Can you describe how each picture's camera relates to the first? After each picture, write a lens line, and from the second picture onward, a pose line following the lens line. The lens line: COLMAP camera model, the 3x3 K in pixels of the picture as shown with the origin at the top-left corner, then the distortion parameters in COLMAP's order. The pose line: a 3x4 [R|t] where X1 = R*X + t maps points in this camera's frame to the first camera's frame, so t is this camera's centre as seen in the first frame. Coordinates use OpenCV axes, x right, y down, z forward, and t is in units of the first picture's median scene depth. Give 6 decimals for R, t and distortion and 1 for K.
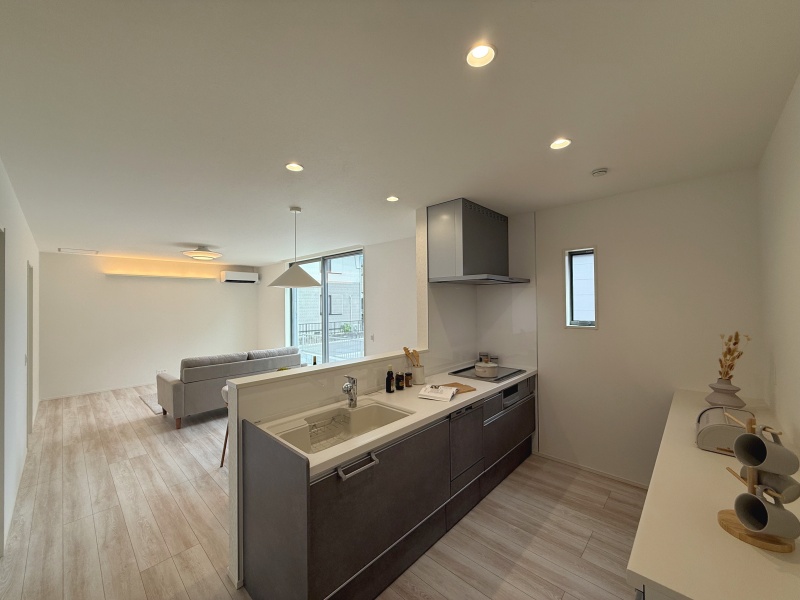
lens RADIAL K [[319.2, 0, 397.9], [0, 319.2, 298.3], [0, 0, 1]] dist [-0.000423, 0.000981]
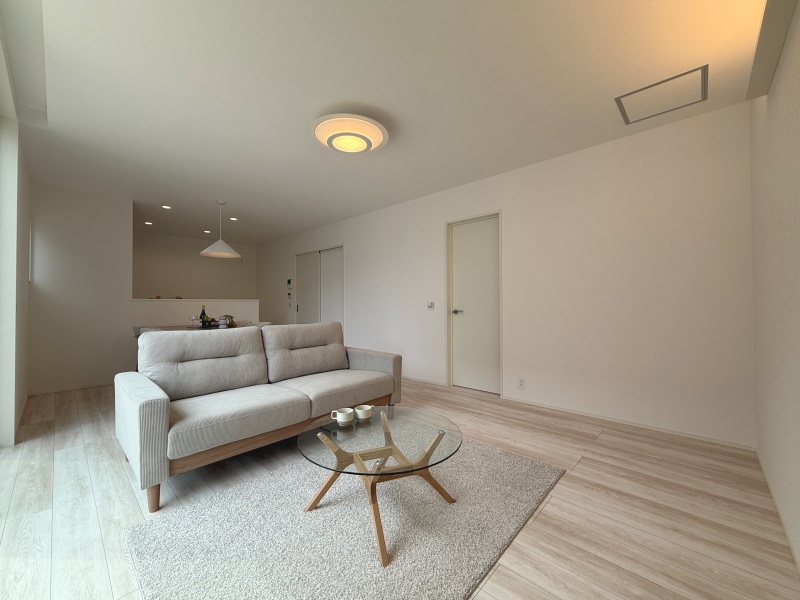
lens RADIAL K [[319.2, 0, 397.9], [0, 319.2, 298.3], [0, 0, 1]] dist [-0.000423, 0.000981]
pose [[-0.999913, 0.011364, -0.006737, -1.325130], [0.011544, 0.999557, -0.027419, 0.253598], [0.006422, -0.027494, -0.999601, 2.929064]]
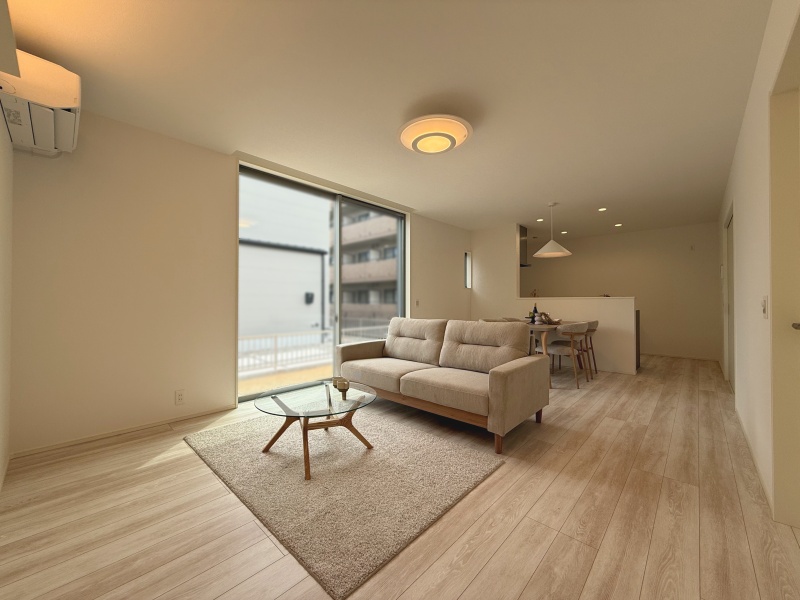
lens RADIAL K [[319.2, 0, 397.9], [0, 319.2, 298.3], [0, 0, 1]] dist [-0.000423, 0.000981]
pose [[-0.006504, 0.021426, 0.999749, -2.173335], [-0.013750, 0.999674, -0.021514, 0.255412], [-0.999884, -0.013887, -0.006208, 2.070406]]
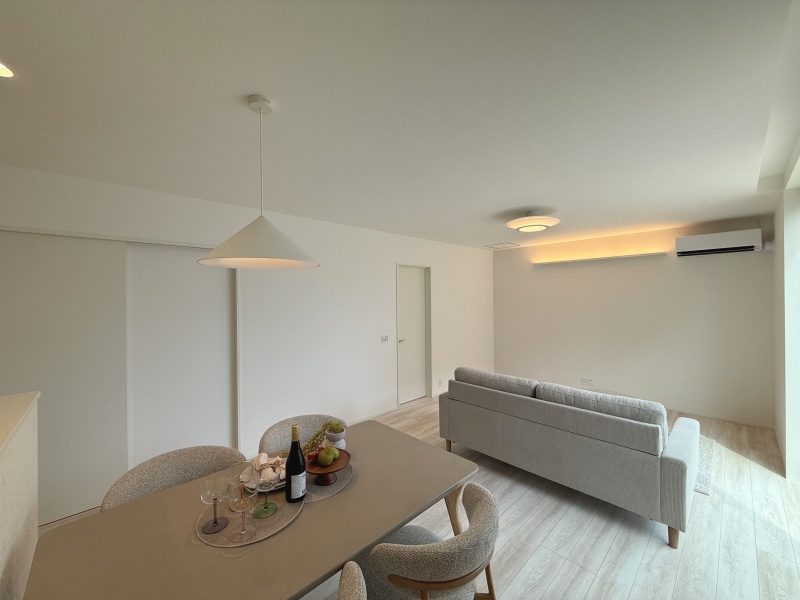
lens RADIAL K [[319.2, 0, 397.9], [0, 319.2, 298.3], [0, 0, 1]] dist [-0.000423, 0.000981]
pose [[-0.054926, 0.011135, -0.998428, 0.183444], [0.024370, 0.999655, 0.009809, 0.019097], [0.998193, -0.023792, -0.055178, 1.463186]]
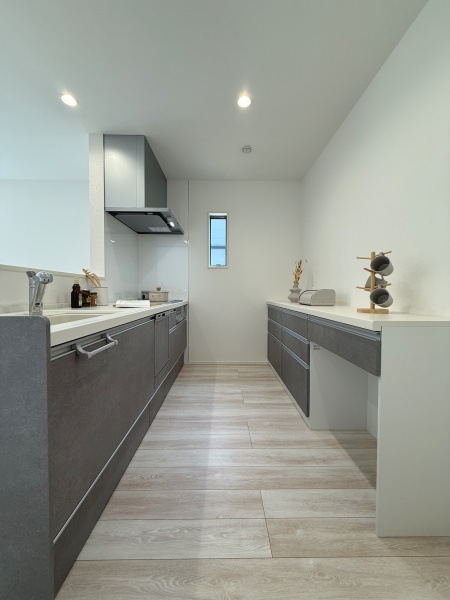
lens RADIAL K [[239.4, 0, 225.7], [0, 239.4, 298.7], [0, 0, 1]] dist [-0.000423, 0.000981]
pose [[0.720112, -0.005166, 0.693838, -0.184746], [-0.019895, 0.999407, 0.028088, 0.235455], [-0.693572, -0.034030, 0.719583, 0.221196]]
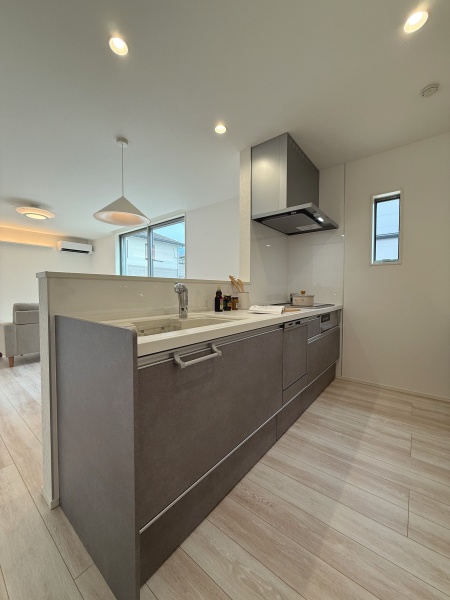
lens RADIAL K [[239.4, 0, 225.7], [0, 239.4, 298.7], [0, 0, 1]] dist [-0.000423, 0.000981]
pose [[0.996372, 0.008463, 0.084684, -0.065496], [-0.012332, 0.998899, 0.045261, 0.213832], [-0.084207, -0.046141, 0.995379, 0.238500]]
